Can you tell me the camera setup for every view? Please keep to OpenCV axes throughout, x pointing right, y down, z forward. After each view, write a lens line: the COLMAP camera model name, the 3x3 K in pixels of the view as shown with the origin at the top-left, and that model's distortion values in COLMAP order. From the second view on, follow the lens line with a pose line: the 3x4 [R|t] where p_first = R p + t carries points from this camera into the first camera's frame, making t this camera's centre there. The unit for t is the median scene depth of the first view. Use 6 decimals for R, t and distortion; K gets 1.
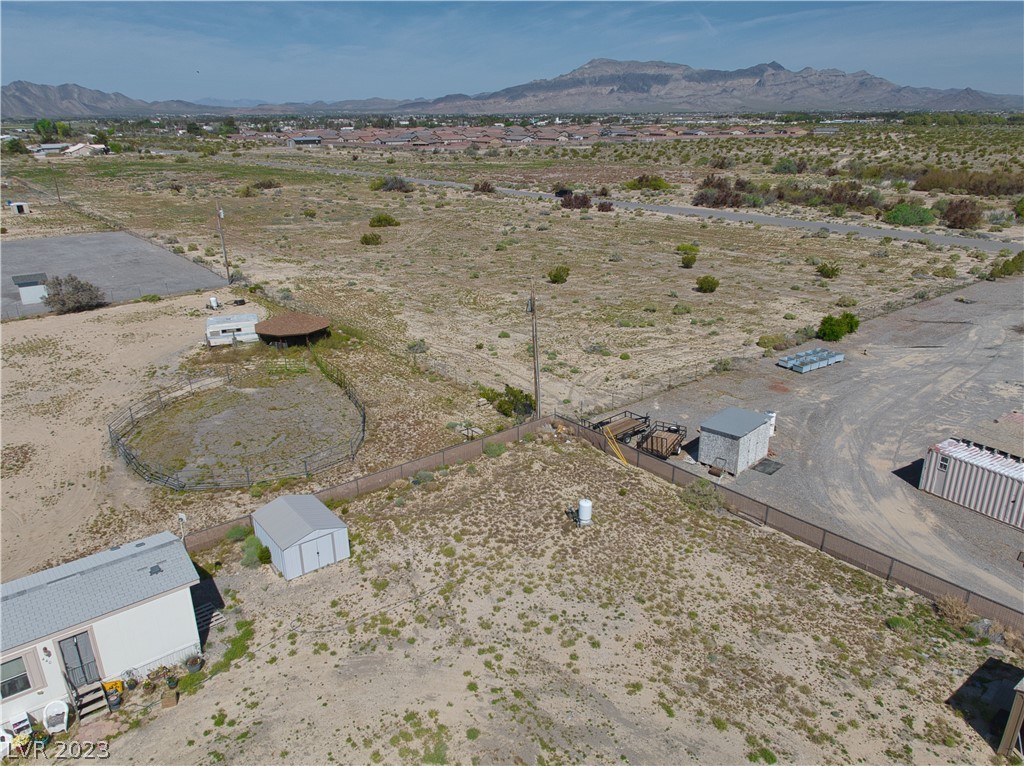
lens RADIAL K [[727.8, 0, 512.0], [0, 727.8, 383.0], [0, 0, 1]] dist [0.024981, -0.046131]
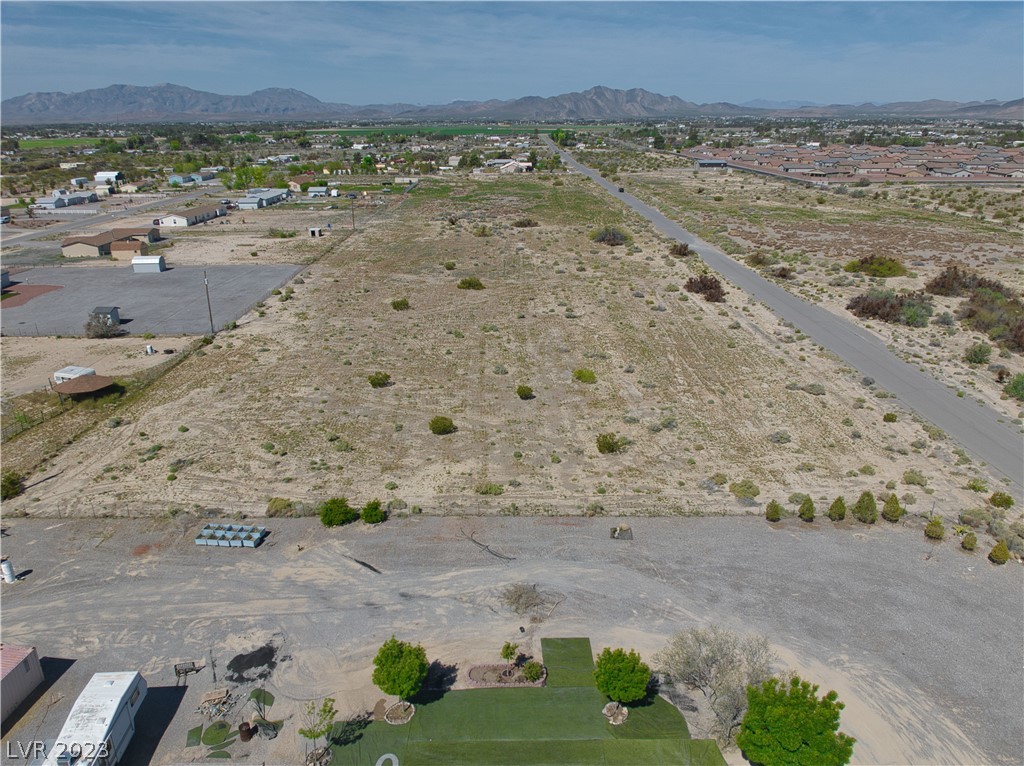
lens RADIAL K [[734.6, 0, 515.0], [0, 734.6, 371.2], [0, 0, 1]] dist [0.001518, -0.038732]
pose [[0.776585, 0.207988, -0.594691, 0.368246], [-0.216886, 0.974496, 0.057598, -0.114845], [0.591503, 0.084250, 0.801889, 0.116162]]
